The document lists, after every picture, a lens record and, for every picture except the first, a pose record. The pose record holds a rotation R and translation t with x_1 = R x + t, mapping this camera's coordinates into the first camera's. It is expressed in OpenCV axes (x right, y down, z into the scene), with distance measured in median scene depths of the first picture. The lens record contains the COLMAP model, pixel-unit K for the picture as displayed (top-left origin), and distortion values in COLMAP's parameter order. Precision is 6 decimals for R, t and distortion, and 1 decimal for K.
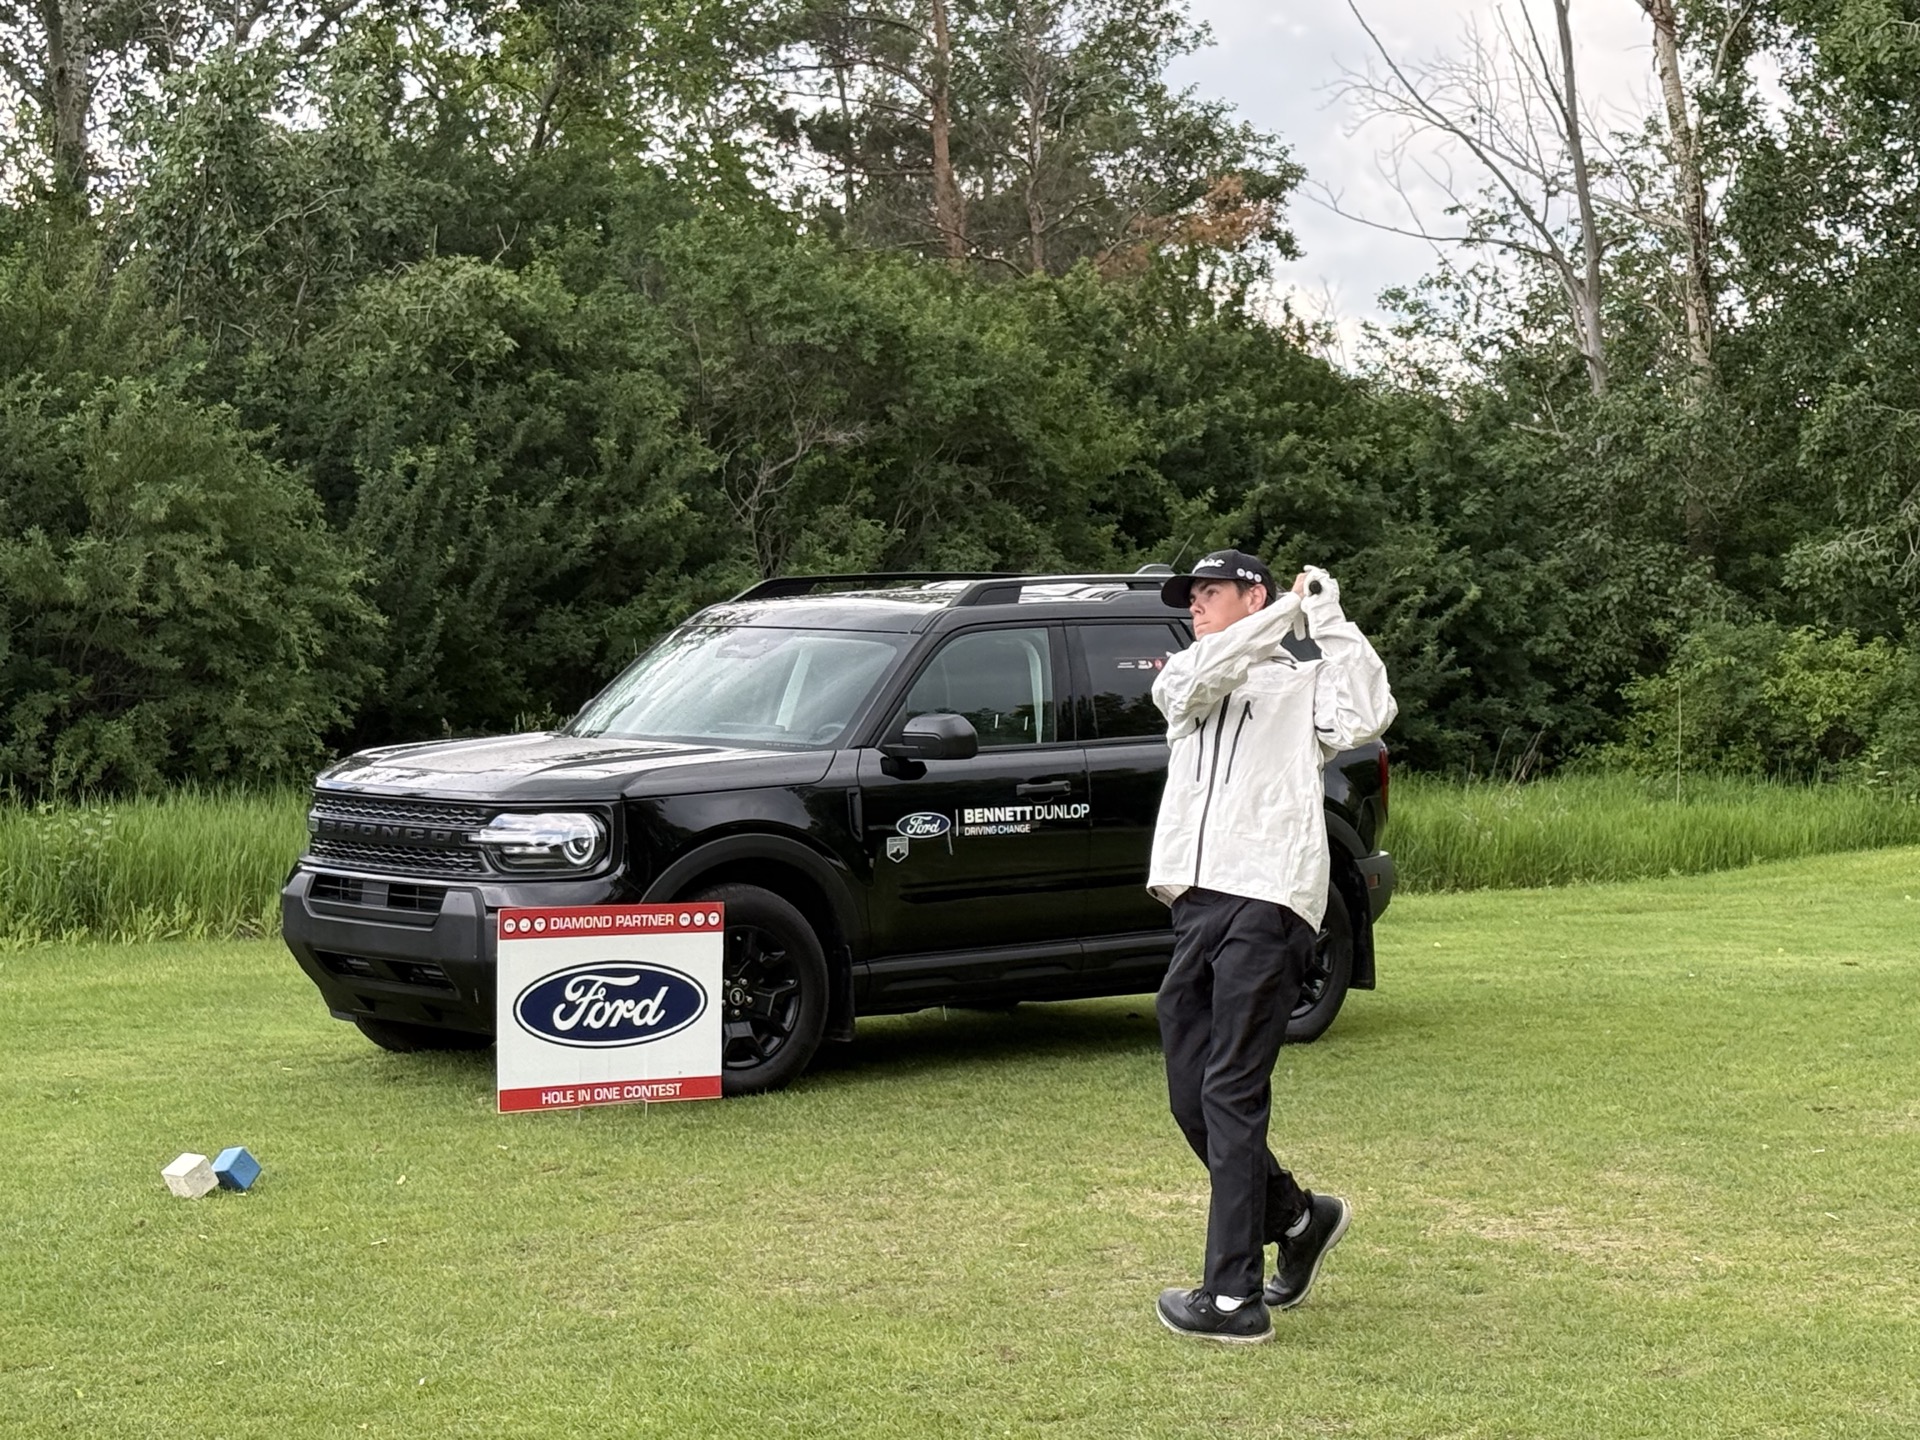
lens RADIAL K [[3977.9, 0, 960.0], [0, 3977.9, 720.0], [0, 0, 1]] dist [0.121565, 0.220548]
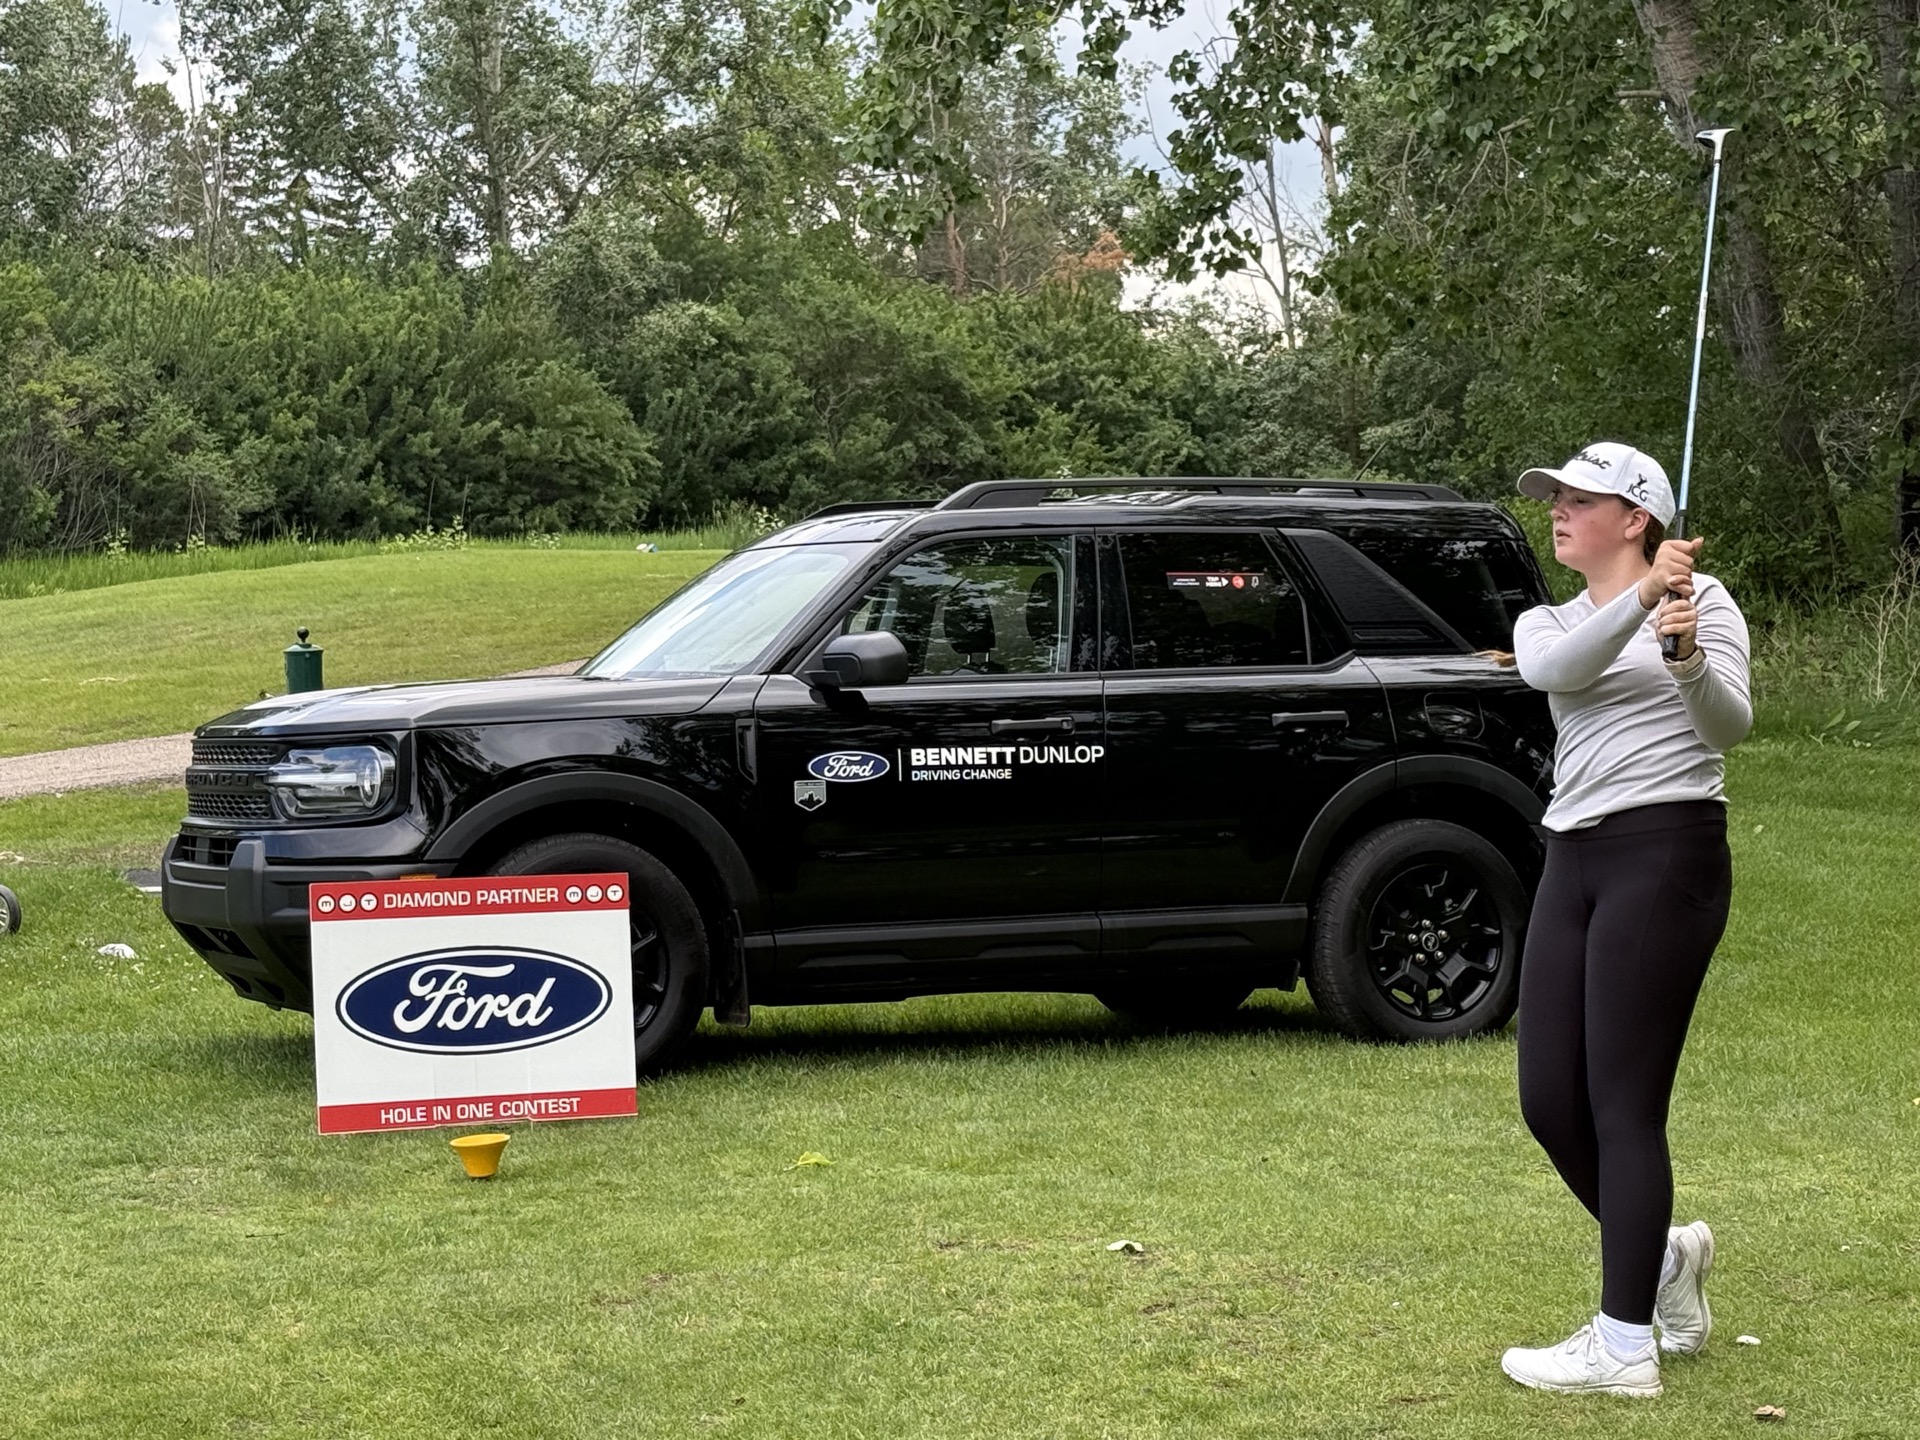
lens RADIAL K [[3834.0, 0, 960.0], [0, 3834.0, 720.0], [0, 0, 1]] dist [0.123298, 0.145584]
pose [[0.998675, -0.009956, -0.050490, 0.120764], [0.010942, 0.999754, 0.019303, 0.071181], [0.050285, -0.019830, 0.998538, -1.051416]]
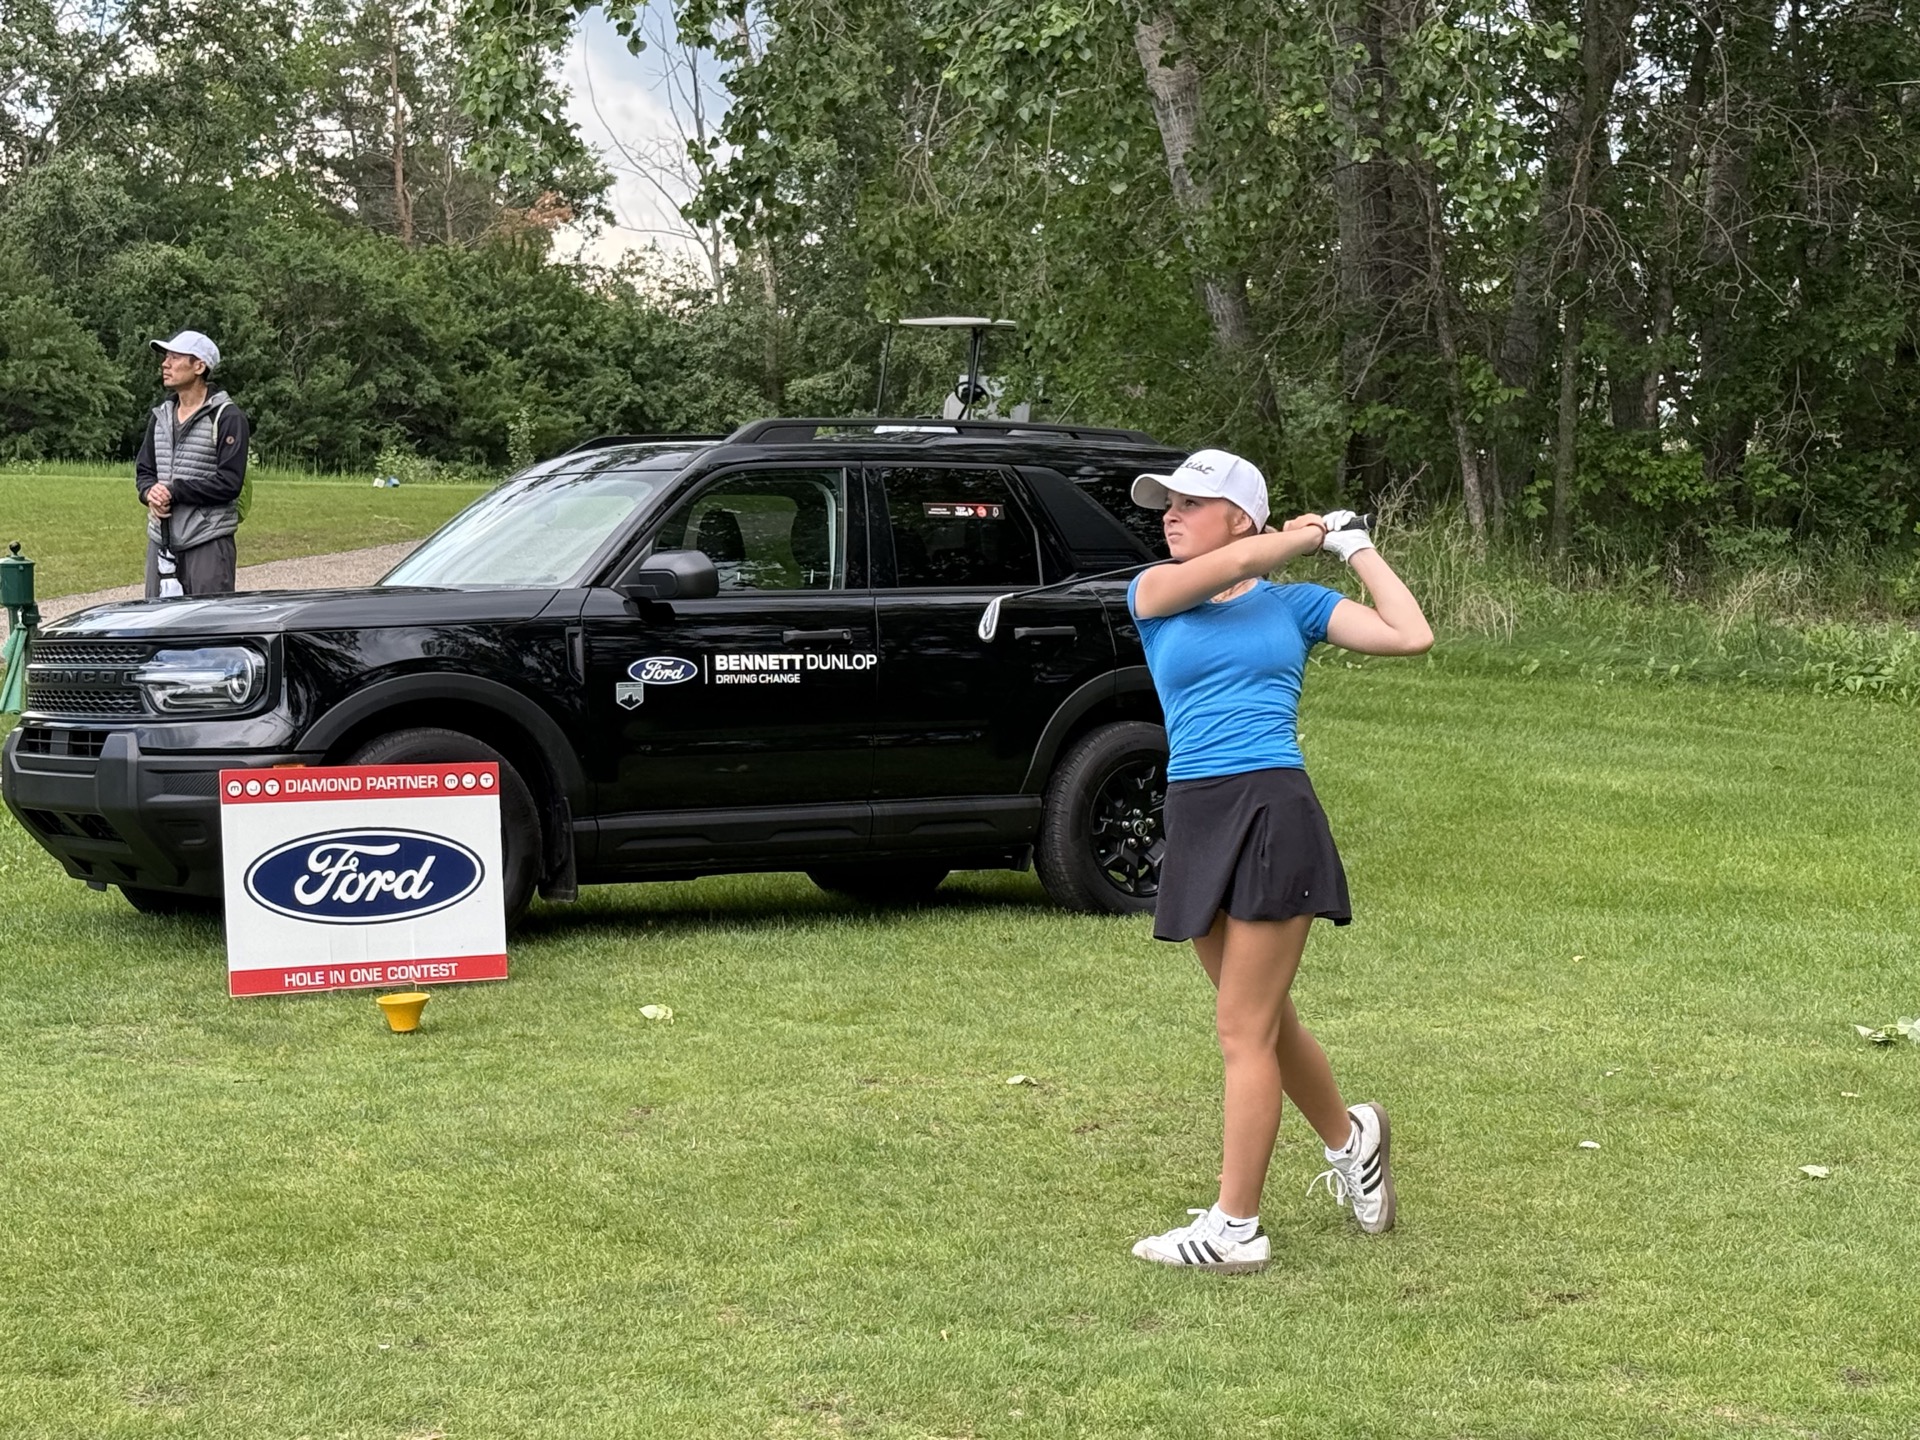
lens RADIAL K [[3534.6, 0, 960.0], [0, 3534.6, 720.0], [0, 0, 1]] dist [0.134963, 0.074075]
pose [[0.992967, -0.003231, 0.118346, 0.085185], [-0.001563, 0.999183, 0.040392, 0.072306], [-0.118380, -0.040292, 0.992151, -1.064289]]
